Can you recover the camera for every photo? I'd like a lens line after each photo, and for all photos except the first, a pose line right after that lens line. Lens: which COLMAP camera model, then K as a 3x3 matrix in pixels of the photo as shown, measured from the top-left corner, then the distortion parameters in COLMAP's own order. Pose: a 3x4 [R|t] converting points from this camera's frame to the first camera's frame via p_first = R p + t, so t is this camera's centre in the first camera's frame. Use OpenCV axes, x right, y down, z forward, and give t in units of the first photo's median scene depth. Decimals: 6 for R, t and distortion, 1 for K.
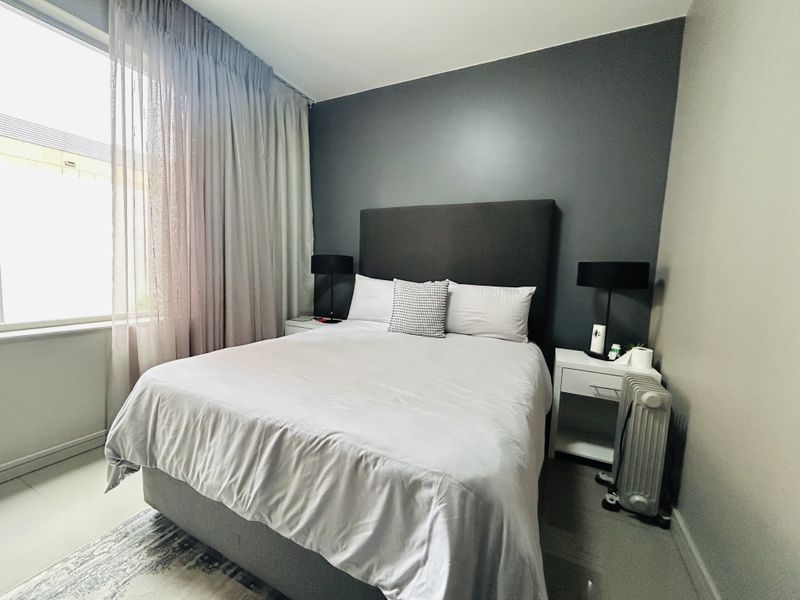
lens RADIAL K [[326.2, 0, 397.2], [0, 326.2, 299.9], [0, 0, 1]] dist [-0.000645, 0.000643]
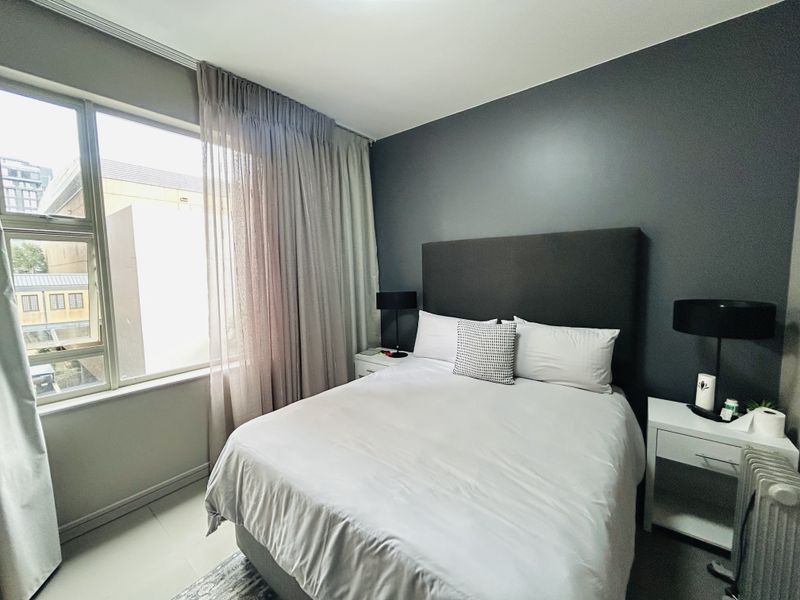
lens RADIAL K [[326.2, 0, 397.2], [0, 326.2, 299.9], [0, 0, 1]] dist [-0.000645, 0.000643]
pose [[0.976260, -0.037459, -0.213337, 0.029079], [0.036355, 0.999298, -0.009098, -0.141488], [0.213528, 0.001126, 0.976936, 0.008759]]
